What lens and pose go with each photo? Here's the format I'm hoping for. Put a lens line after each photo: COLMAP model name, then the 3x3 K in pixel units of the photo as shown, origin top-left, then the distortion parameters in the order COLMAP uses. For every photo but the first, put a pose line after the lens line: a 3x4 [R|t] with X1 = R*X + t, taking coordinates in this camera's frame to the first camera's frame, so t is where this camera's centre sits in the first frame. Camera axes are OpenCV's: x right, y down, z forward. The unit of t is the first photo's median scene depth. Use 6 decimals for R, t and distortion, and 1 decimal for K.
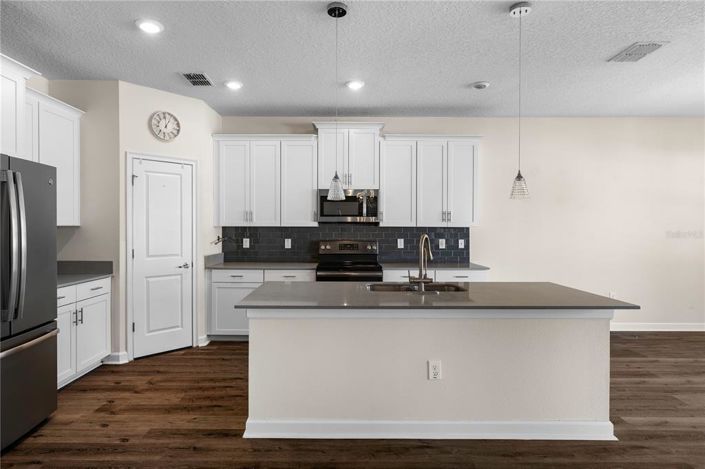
lens RADIAL K [[396.3, 0, 332.3], [0, 396.3, 230.9], [0, 0, 1]] dist [-0.004686, -0.001093]
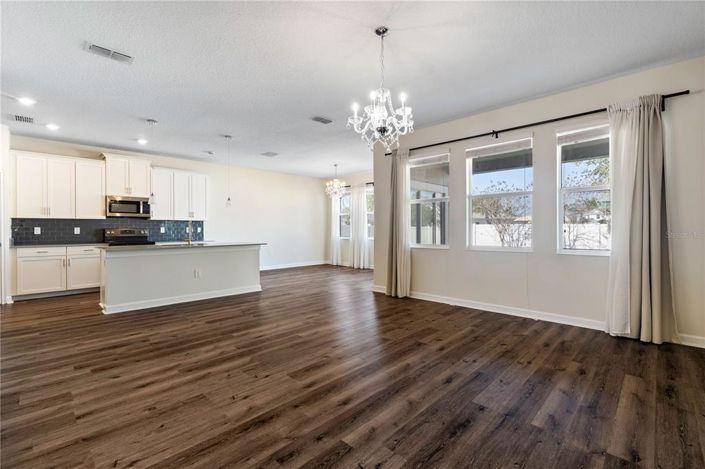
lens RADIAL K [[320.9, 0, 348.7], [0, 320.9, 230.8], [0, 0, 1]] dist [-0.003609, -0.000574]
pose [[0.697508, -0.009197, 0.716518, -0.279285], [0.010216, 0.999944, 0.002890, 0.042538], [-0.716504, 0.005304, 0.697563, -0.587346]]
